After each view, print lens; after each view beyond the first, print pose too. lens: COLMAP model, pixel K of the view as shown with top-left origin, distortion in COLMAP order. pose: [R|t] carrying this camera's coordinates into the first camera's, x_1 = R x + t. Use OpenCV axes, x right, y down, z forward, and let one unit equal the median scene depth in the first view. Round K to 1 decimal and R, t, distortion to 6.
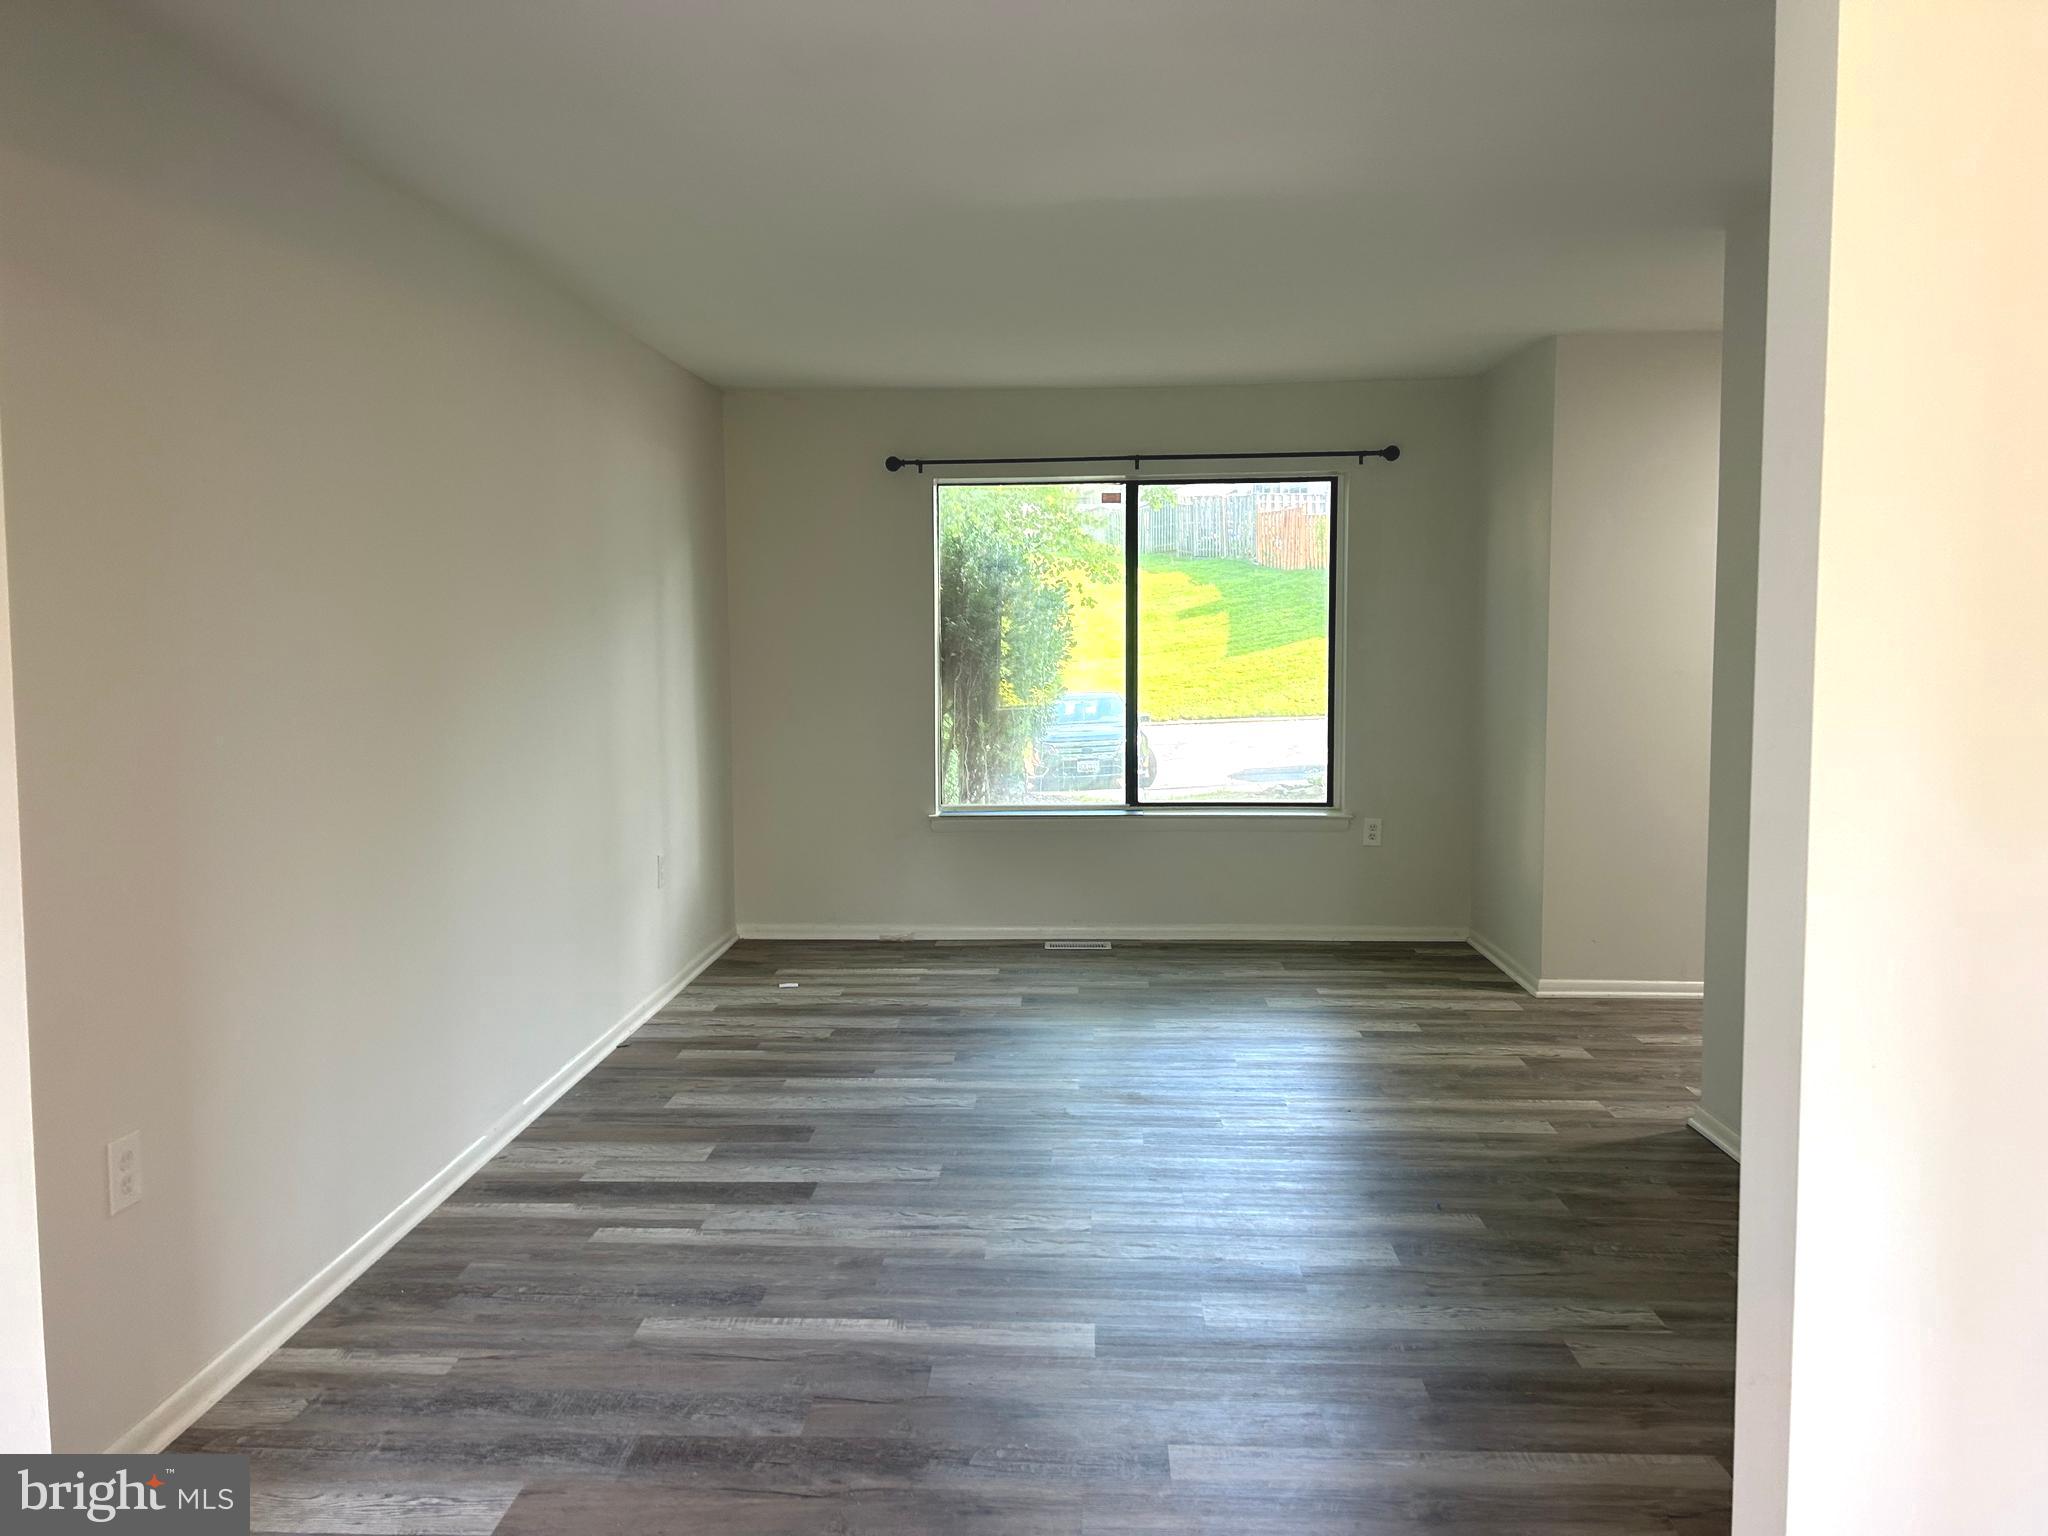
lens RADIAL K [[1553.3, 0, 1031.0], [0, 1553.3, 760.7], [0, 0, 1]] dist [-0.001848, -0.008204]
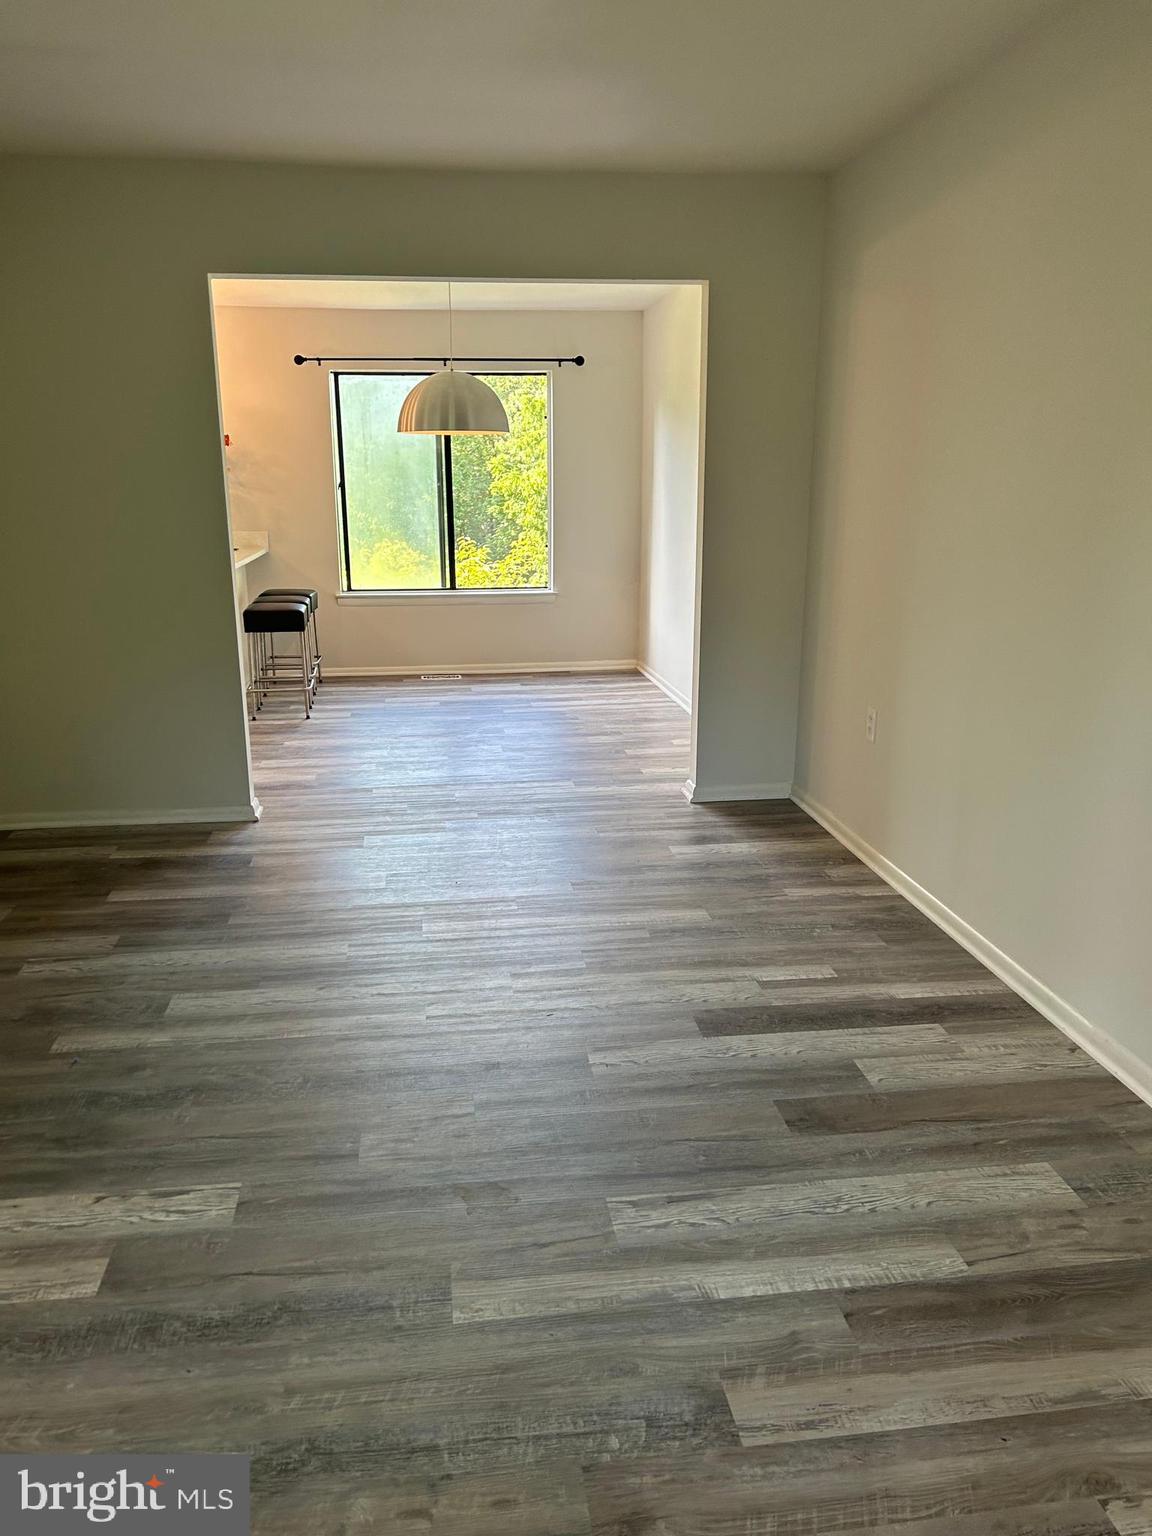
lens RADIAL K [[1165.0, 0, 578.5], [0, 1165.0, 764.2], [0, 0, 1]] dist [-0.001848, -0.008204]
pose [[-0.983418, 0.059321, -0.171376, 0.057199], [-0.000291, 0.944470, 0.328598, -0.135184], [0.181352, 0.323199, -0.928792, 1.586661]]
